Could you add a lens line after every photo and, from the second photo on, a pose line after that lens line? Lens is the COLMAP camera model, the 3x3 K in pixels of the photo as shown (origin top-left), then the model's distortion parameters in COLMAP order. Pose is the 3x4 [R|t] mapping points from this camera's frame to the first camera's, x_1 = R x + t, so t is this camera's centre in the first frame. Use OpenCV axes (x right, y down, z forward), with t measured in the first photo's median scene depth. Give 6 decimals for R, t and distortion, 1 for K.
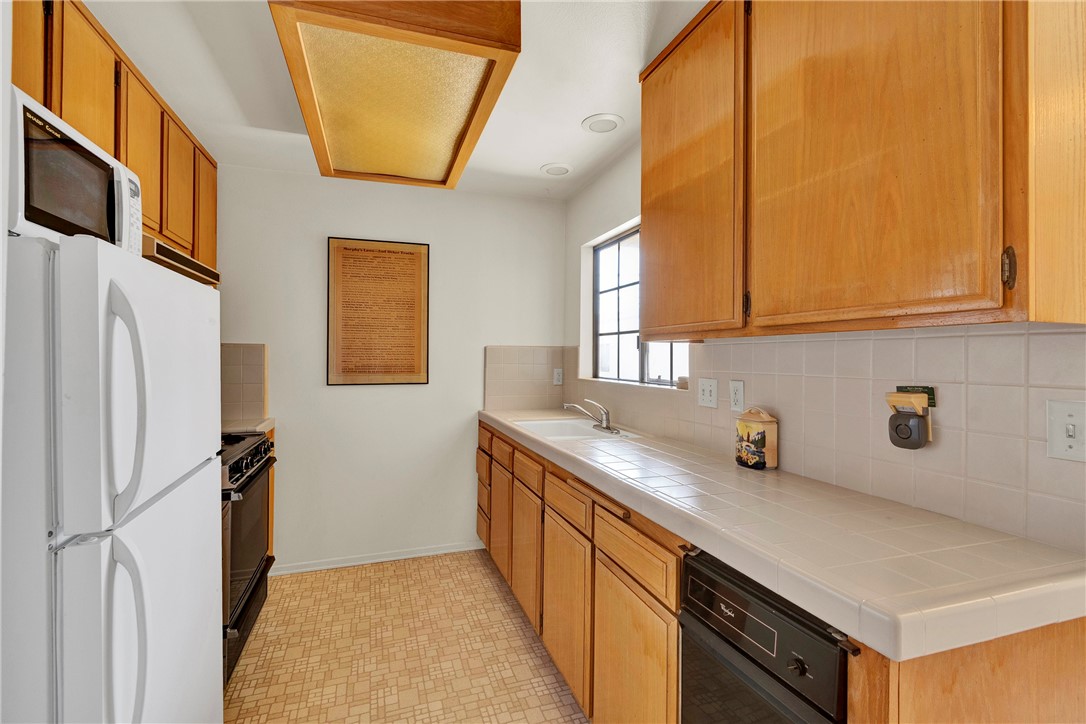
lens RADIAL K [[479.5, 0, 537.5], [0, 479.5, 359.4], [0, 0, 1]] dist [0.003122, -0.002079]
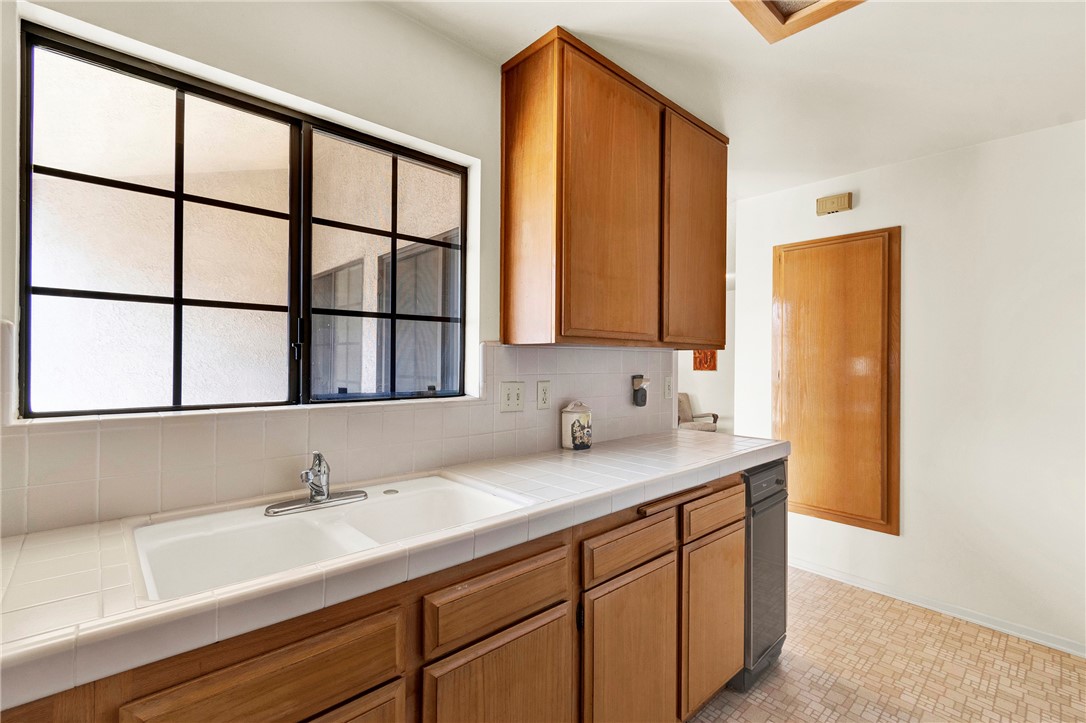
lens RADIAL K [[479.5, 0, 541.4], [0, 479.5, 360.8], [0, 0, 1]] dist [0.003122, -0.002079]
pose [[-0.403263, 0.003984, 0.915075, -0.774586], [-0.000691, 0.999989, -0.004658, 0.002663], [-0.915084, -0.002511, -0.403256, 1.896729]]
